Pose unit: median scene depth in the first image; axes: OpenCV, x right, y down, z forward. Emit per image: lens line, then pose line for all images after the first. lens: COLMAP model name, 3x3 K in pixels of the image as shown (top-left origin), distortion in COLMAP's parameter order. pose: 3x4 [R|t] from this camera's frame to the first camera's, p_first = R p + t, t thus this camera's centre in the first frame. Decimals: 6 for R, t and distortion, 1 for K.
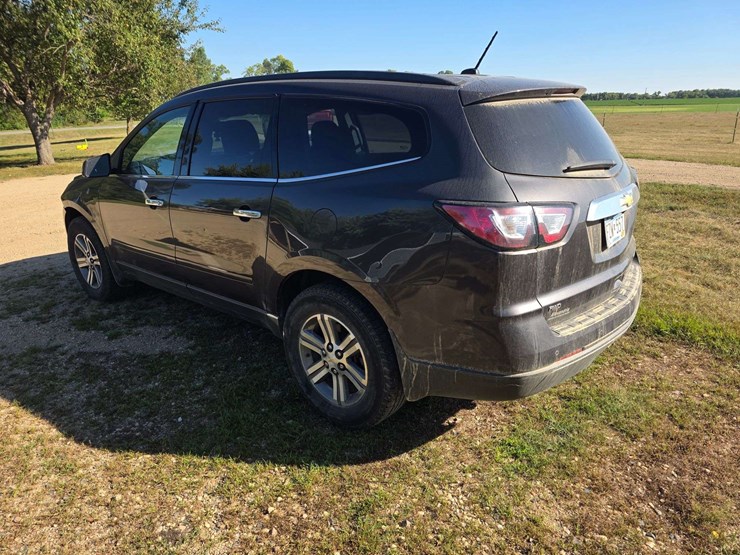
lens RADIAL K [[397.4, 0, 368.9], [0, 397.4, 241.1], [0, 0, 1]] dist [0.043778, -0.026727]
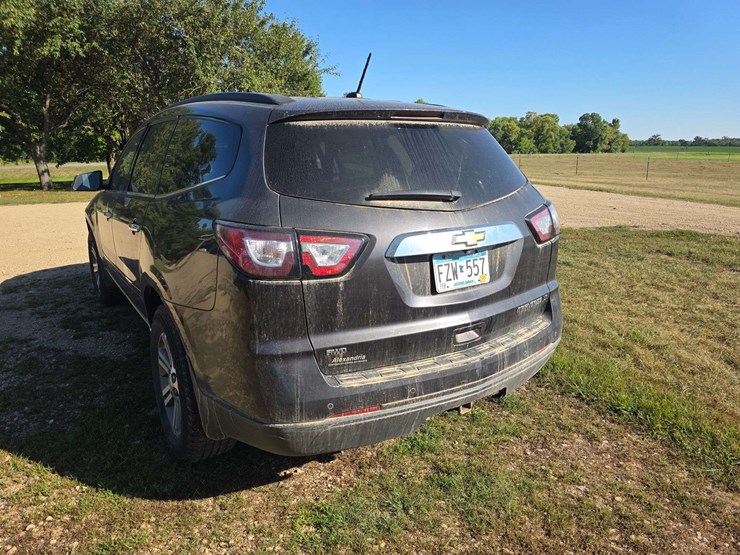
lens RADIAL K [[397.4, 0, 368.9], [0, 397.4, 241.1], [0, 0, 1]] dist [0.043778, -0.026727]
pose [[0.977515, 0.074133, -0.197407, 0.611837], [-0.090043, 0.993269, -0.072867, -0.014533], [0.190676, 0.089004, 0.977610, 0.132777]]
